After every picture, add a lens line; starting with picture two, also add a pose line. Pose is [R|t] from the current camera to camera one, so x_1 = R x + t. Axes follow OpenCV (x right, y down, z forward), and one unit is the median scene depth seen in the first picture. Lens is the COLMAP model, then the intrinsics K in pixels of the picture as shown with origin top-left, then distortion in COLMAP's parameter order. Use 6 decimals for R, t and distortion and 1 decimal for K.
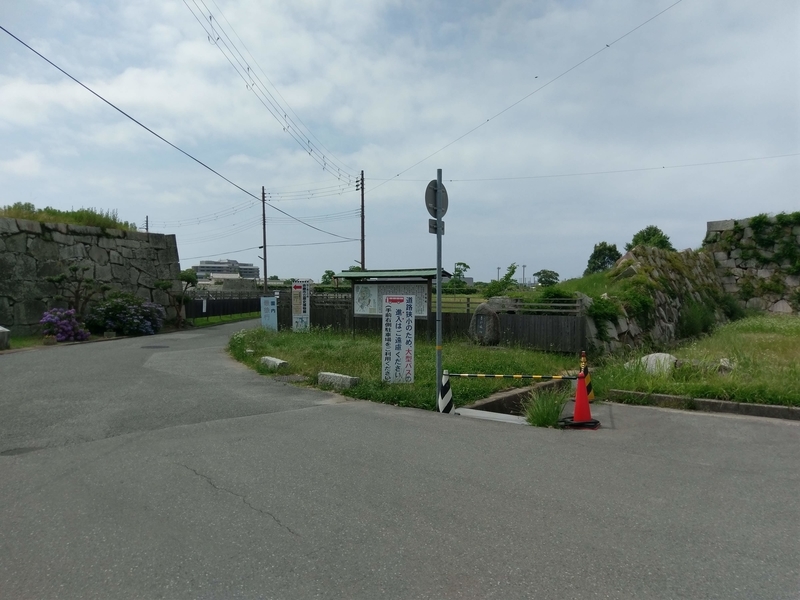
lens RADIAL K [[601.3, 0, 393.0], [0, 601.3, 301.2], [0, 0, 1]] dist [0.068869, -0.070643]
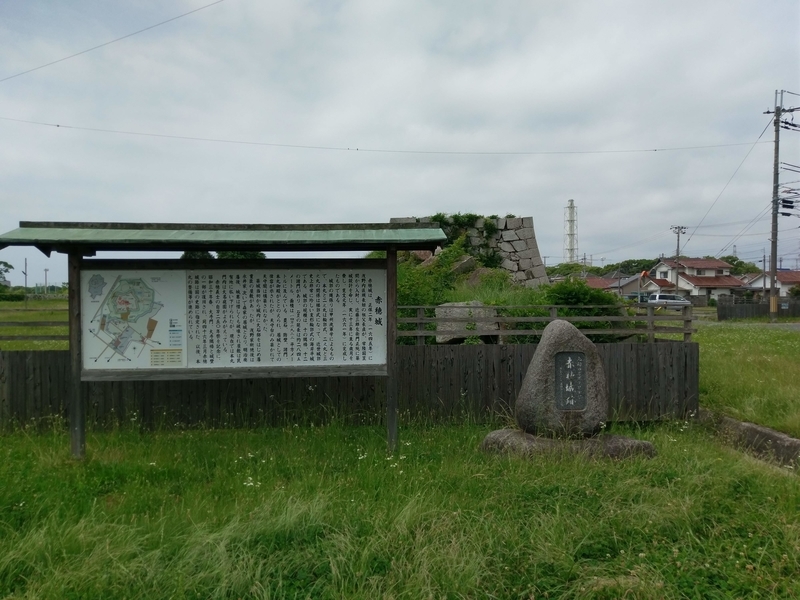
lens RADIAL K [[601.3, 0, 397.7], [0, 601.3, 301.6], [0, 0, 1]] dist [0.068869, -0.070643]
pose [[0.754509, -0.015096, 0.656116, -0.145533], [0.020771, 0.999784, -0.000883, -0.009518], [-0.655961, 0.014294, 0.754660, 0.683652]]
